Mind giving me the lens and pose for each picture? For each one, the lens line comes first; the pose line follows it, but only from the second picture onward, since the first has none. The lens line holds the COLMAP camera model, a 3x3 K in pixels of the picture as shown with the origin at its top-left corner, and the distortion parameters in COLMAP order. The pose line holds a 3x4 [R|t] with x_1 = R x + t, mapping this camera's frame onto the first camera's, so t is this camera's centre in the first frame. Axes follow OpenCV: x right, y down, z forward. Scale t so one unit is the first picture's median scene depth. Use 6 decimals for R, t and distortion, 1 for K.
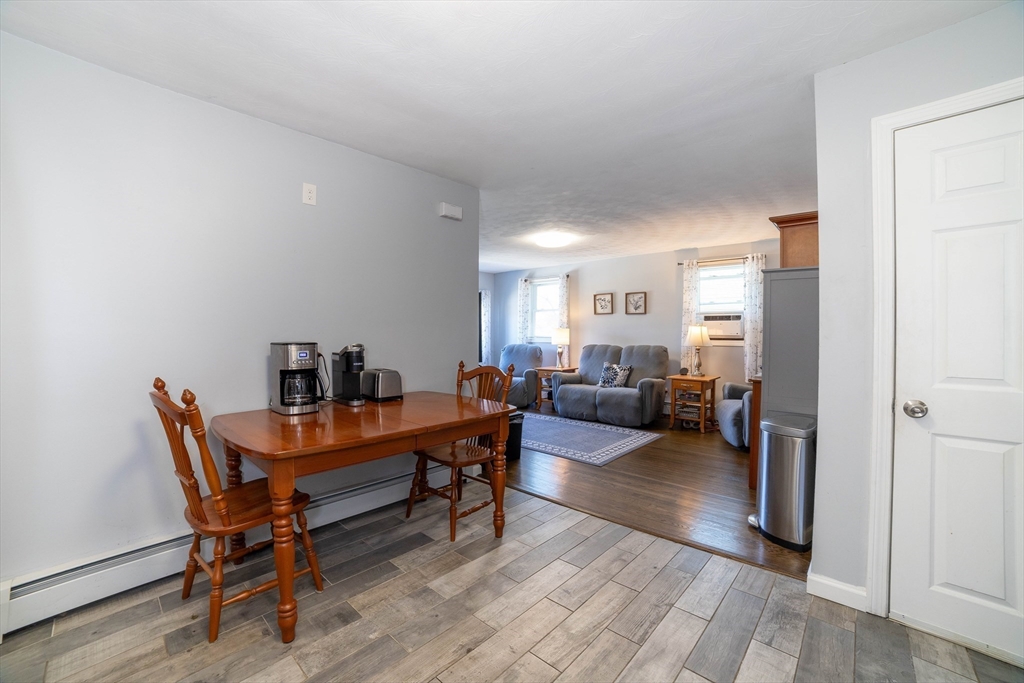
lens RADIAL K [[417.8, 0, 510.6], [0, 417.8, 334.6], [0, 0, 1]] dist [-0.109619, 0.037761]
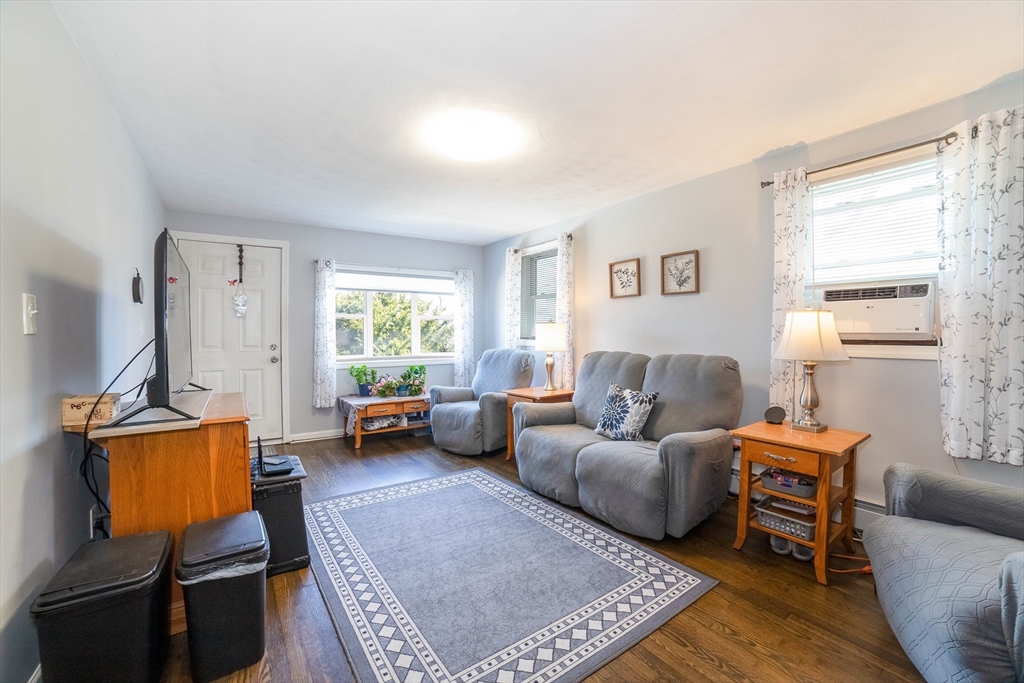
lens RADIAL K [[417.8, 0, 510.6], [0, 417.8, 334.6], [0, 0, 1]] dist [-0.109619, 0.037761]
pose [[0.977397, -0.003744, -0.211378, 0.224092], [0.003775, 0.999993, -0.000258, 0.001389], [0.211377, -0.000546, 0.977404, 0.493297]]
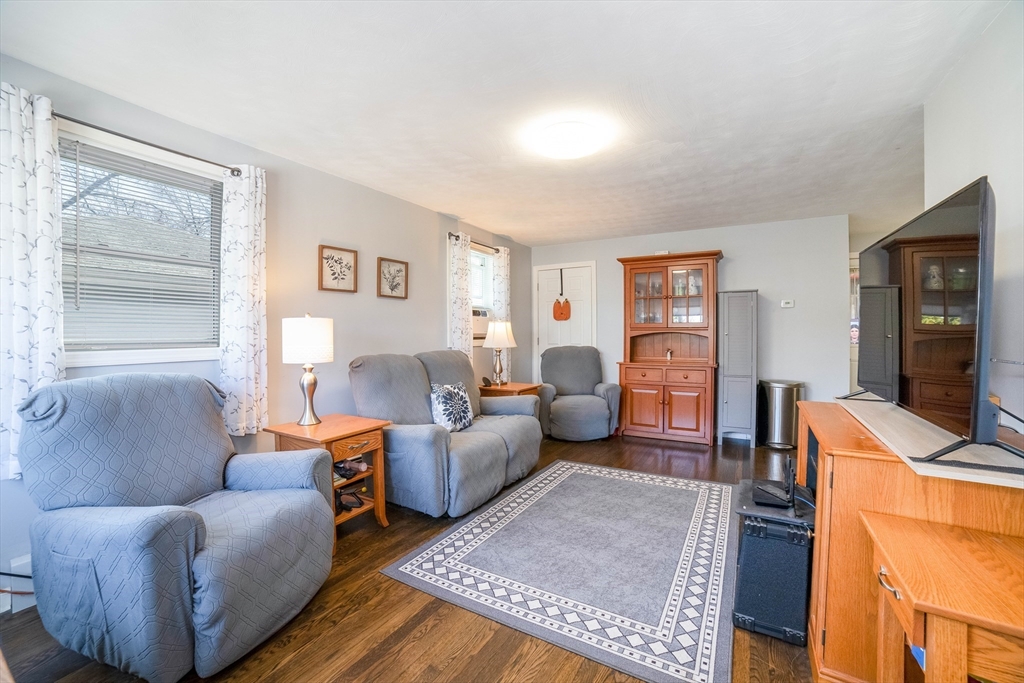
lens RADIAL K [[417.8, 0, 510.6], [0, 417.8, 334.6], [0, 0, 1]] dist [-0.109619, 0.037761]
pose [[-0.211382, -0.007131, 0.977378, -0.321704], [0.005417, 0.999949, 0.008467, -0.003236], [-0.977389, 0.007084, -0.211332, 1.068045]]
